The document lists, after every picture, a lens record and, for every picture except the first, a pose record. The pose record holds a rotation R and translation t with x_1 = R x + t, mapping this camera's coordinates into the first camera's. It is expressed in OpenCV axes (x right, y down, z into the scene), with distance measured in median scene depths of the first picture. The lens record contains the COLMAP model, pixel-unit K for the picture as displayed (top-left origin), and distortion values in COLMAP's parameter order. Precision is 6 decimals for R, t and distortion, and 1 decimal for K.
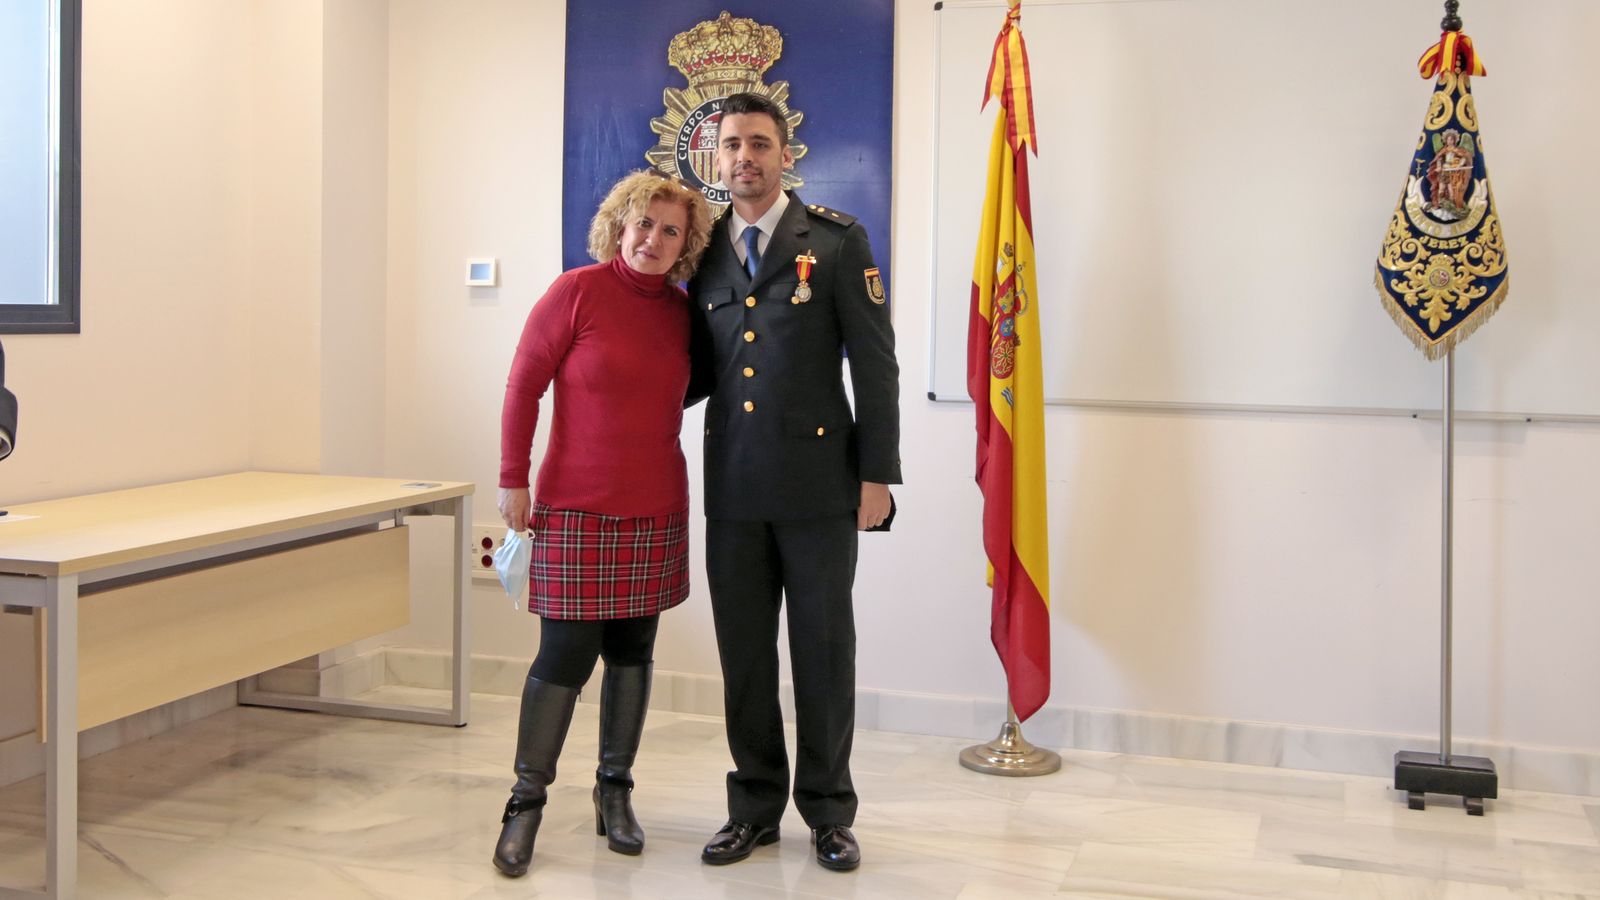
lens RADIAL K [[1743.7, 0, 794.7], [0, 1743.7, 353.8], [0, 0, 1]] dist [-0.003298, -0.006603]
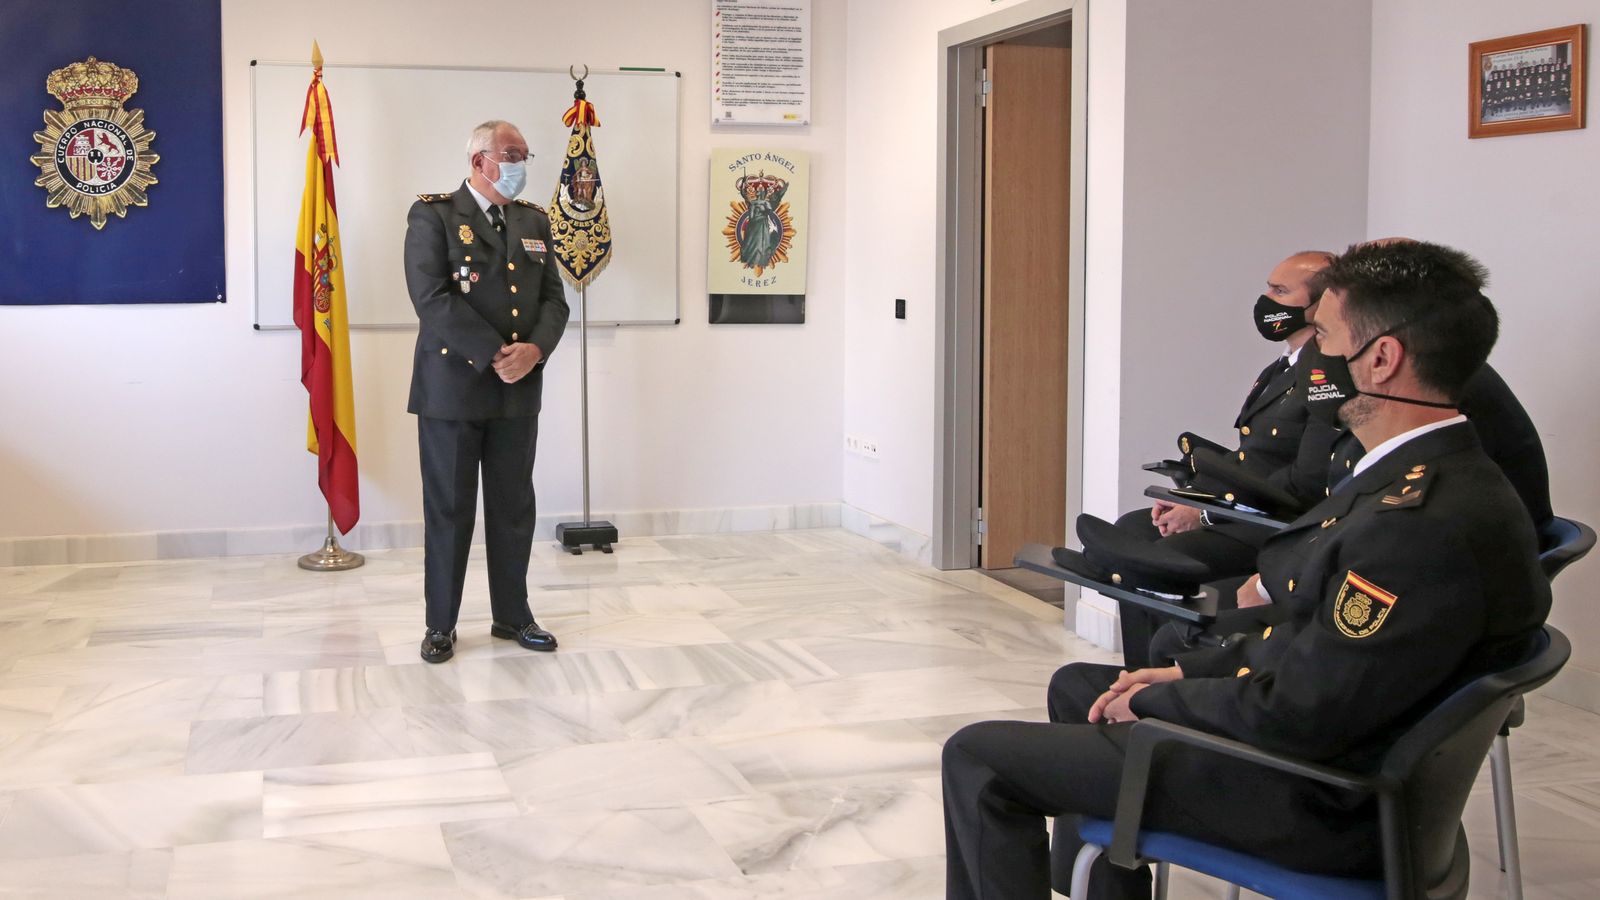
lens RADIAL K [[1275.2, 0, 525.8], [0, 1275.2, 311.9], [0, 0, 1]] dist [-0.004698, 0.000683]
pose [[0.869503, -0.037543, 0.492499, -0.273756], [0.030568, 0.999286, 0.022208, -0.005760], [-0.492981, -0.004256, 0.870030, -0.059143]]
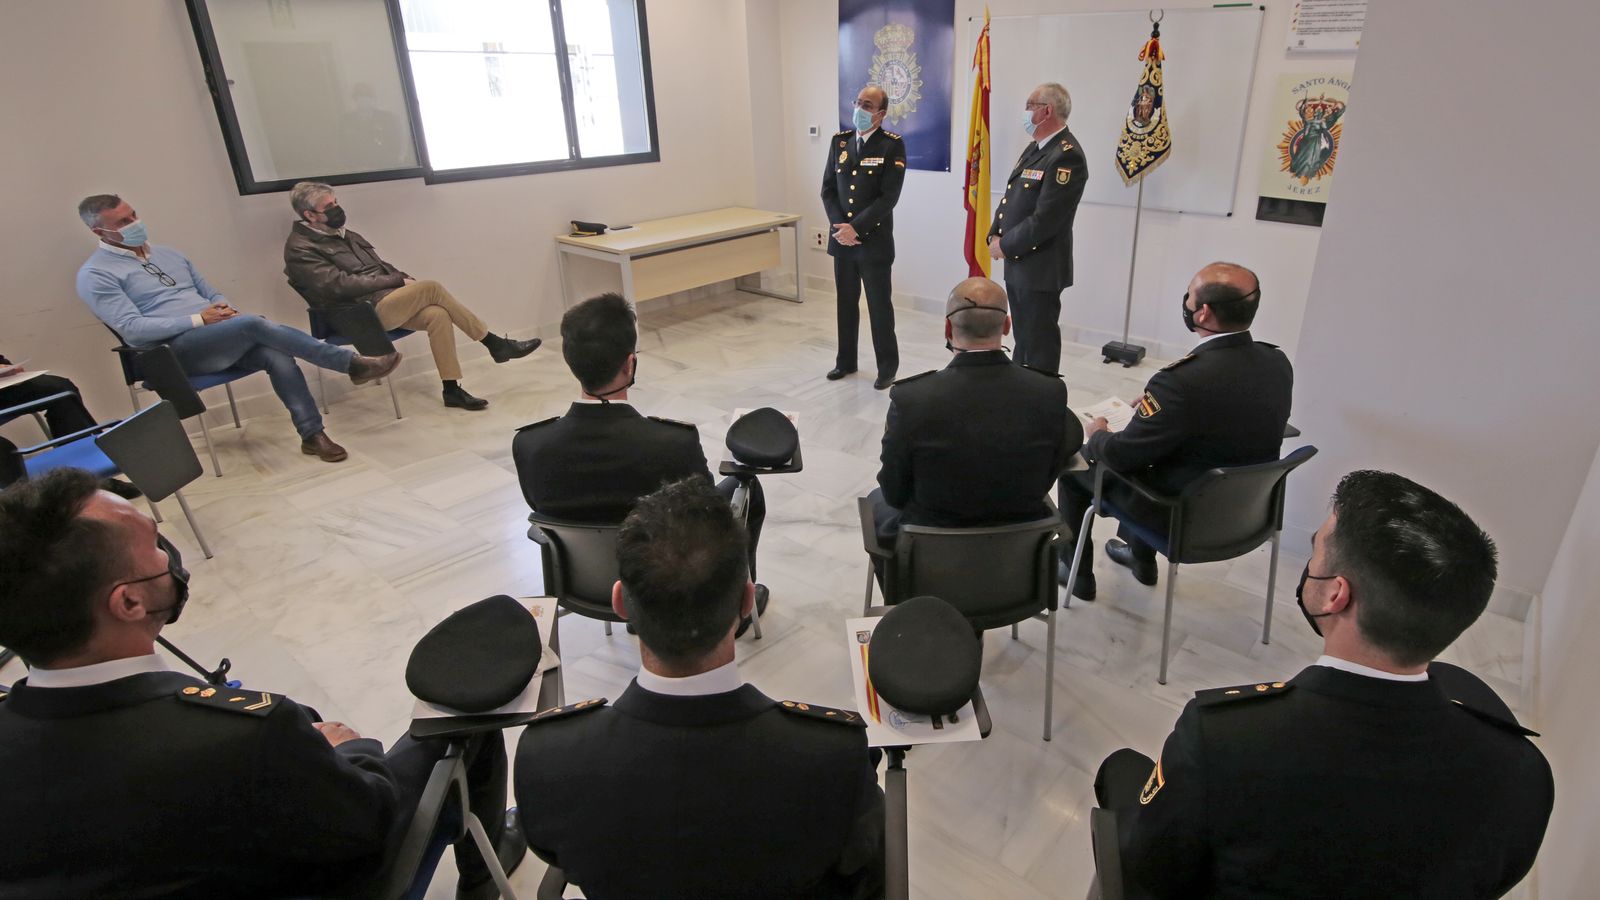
lens RADIAL K [[807.1, 0, 881.4], [0, 807.1, 409.0], [0, 0, 1]] dist [-0.018018, -0.001020]
pose [[0.941938, 0.115510, -0.315295, 0.397948], [0.004642, 0.934402, 0.356191, -0.100129], [0.335756, -0.336973, 0.879612, -0.190333]]
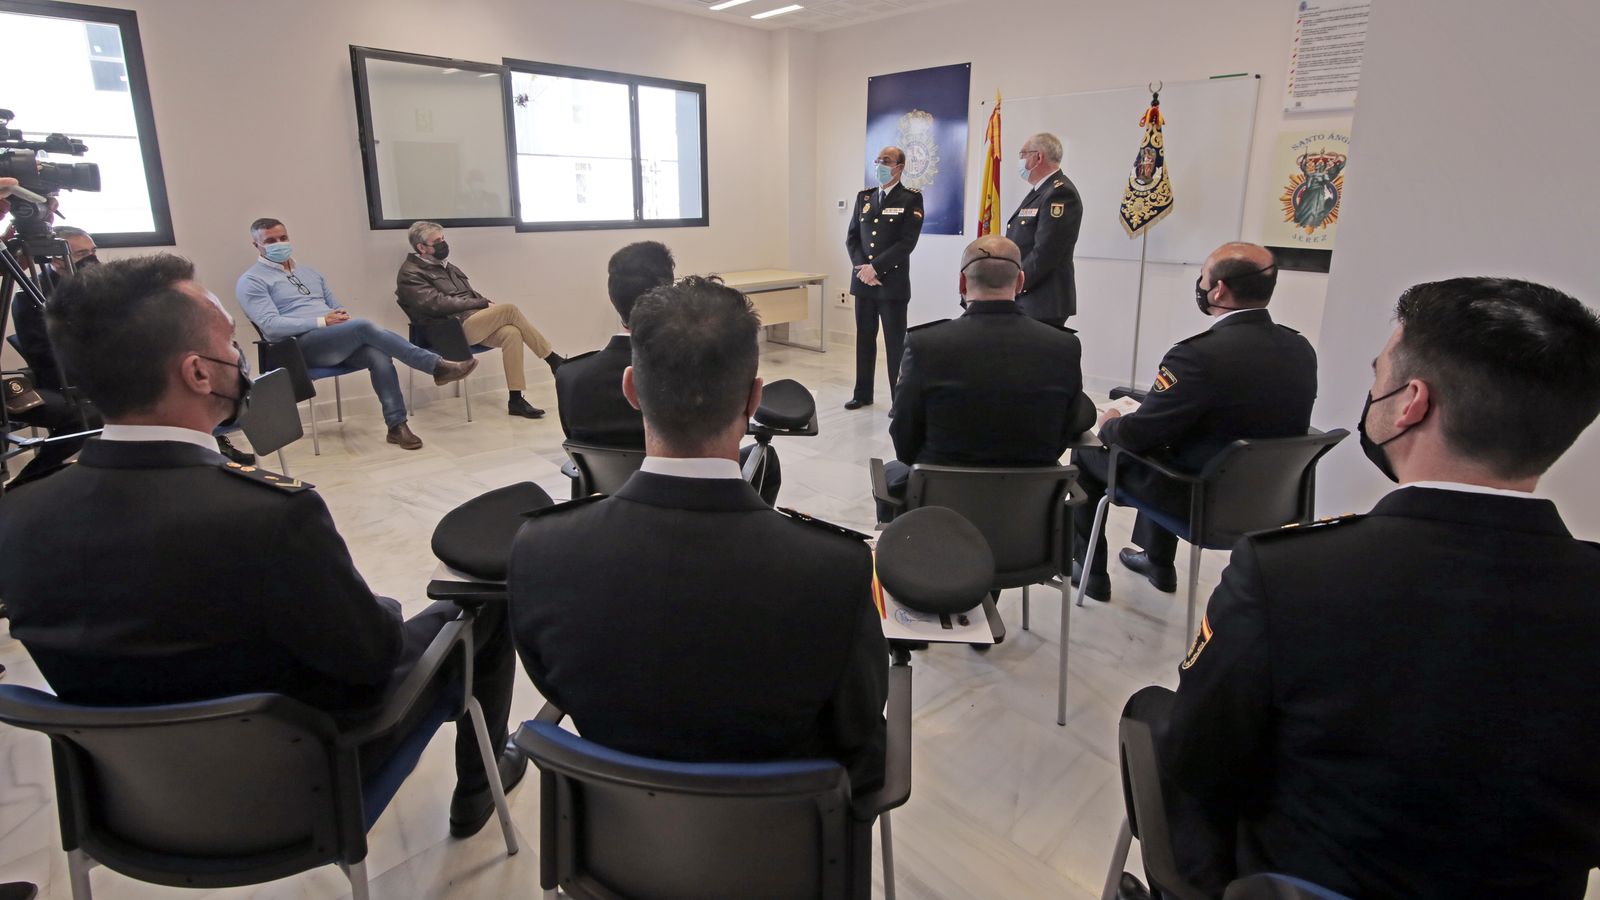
lens RADIAL K [[730.2, 0, 798.6], [0, 730.2, 362.3], [0, 0, 1]] dist [-0.019417, -0.000057]
pose [[0.886992, 0.086754, -0.453563, 0.398713], [0.000340, 0.982072, 0.188507, -0.019070], [0.461786, -0.167358, 0.871060, -0.190759]]
